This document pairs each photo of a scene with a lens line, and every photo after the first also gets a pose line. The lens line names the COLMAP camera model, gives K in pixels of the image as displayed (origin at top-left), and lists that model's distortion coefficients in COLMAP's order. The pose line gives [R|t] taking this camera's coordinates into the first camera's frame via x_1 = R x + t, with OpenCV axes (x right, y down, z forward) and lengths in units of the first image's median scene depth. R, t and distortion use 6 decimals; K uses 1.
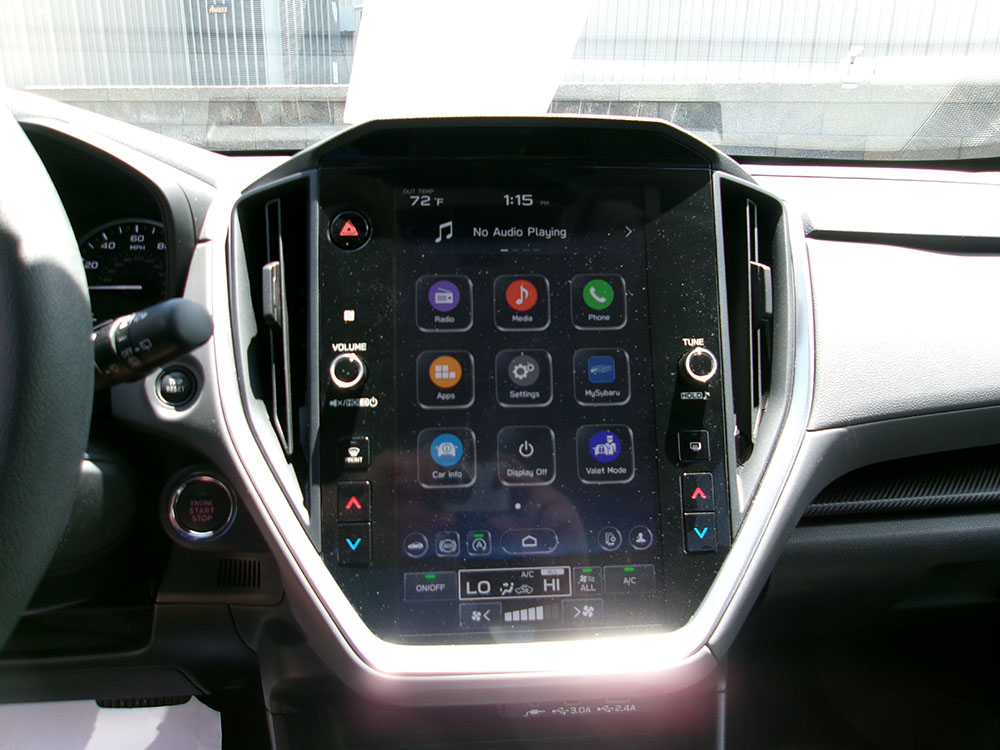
lens RADIAL K [[780.4, 0, 509.2], [0, 780.4, 378.0], [0, 0, 1]] dist [-0.030782, 0.053641]
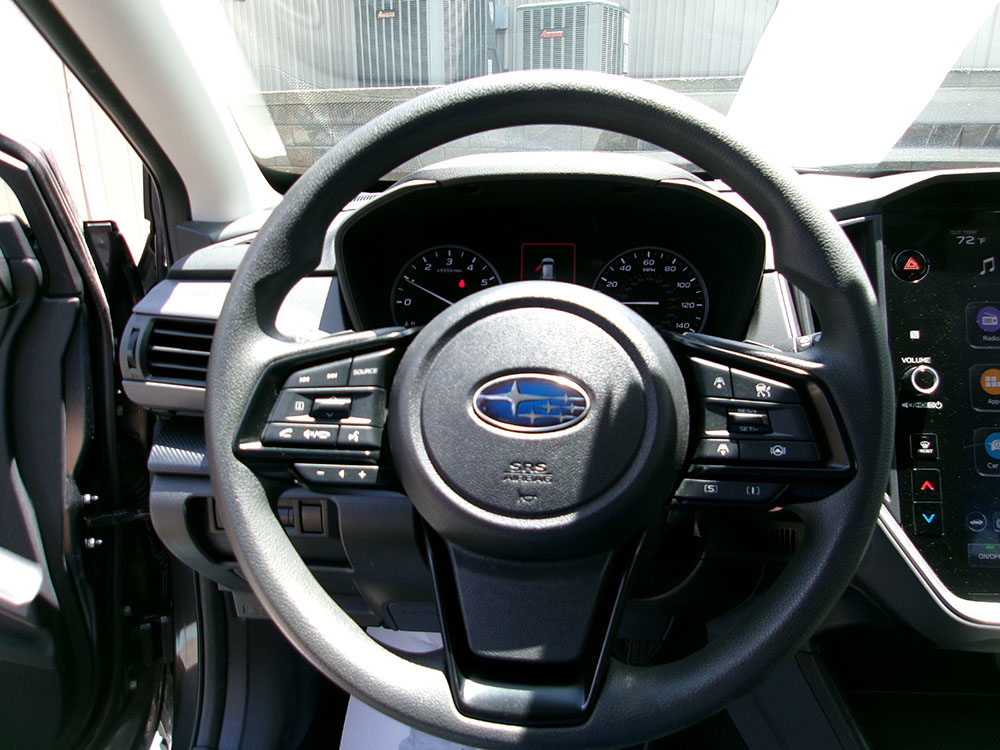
lens RADIAL K [[780.4, 0, 489.2], [0, 780.4, 377.9], [0, 0, 1]] dist [-0.030782, 0.053641]
pose [[0.990942, 0.023522, -0.132214, -0.703875], [-0.021250, 0.999602, 0.018566, -0.019759], [0.132598, -0.015588, 0.991047, -0.313163]]
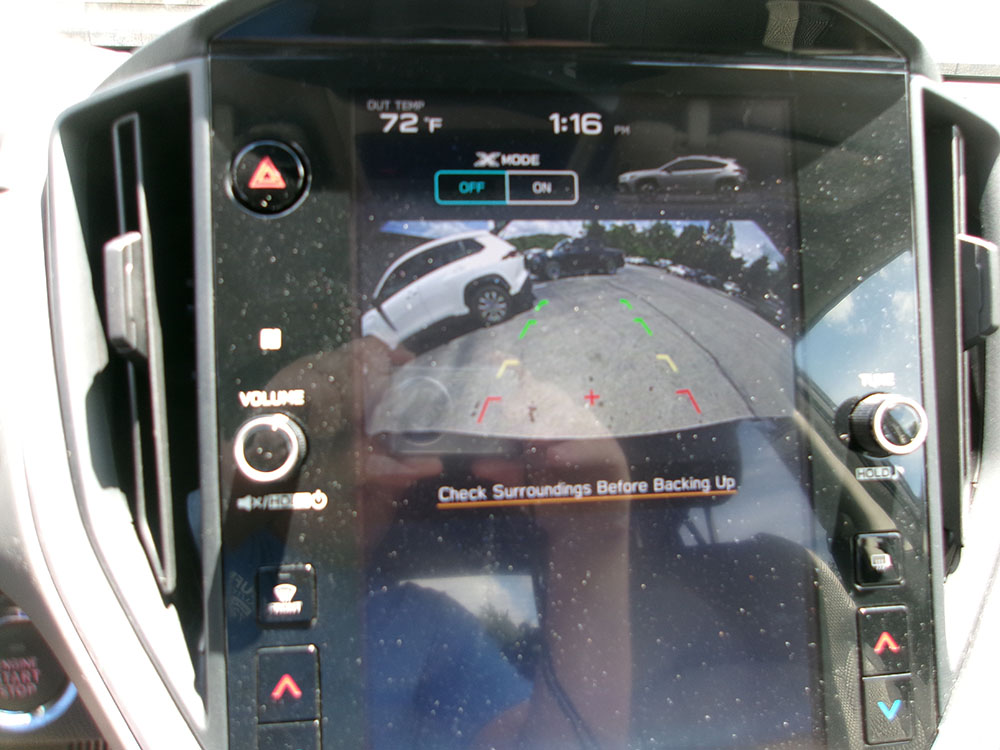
lens RADIAL K [[780.4, 0, 510.6], [0, 780.4, 375.0], [0, 0, 1]] dist [-0.030782, 0.053641]
pose [[0.998519, -0.003720, 0.054270, -0.067737], [-0.001292, 0.995755, 0.092031, -0.104097], [-0.054382, -0.091965, 0.994276, 0.446936]]
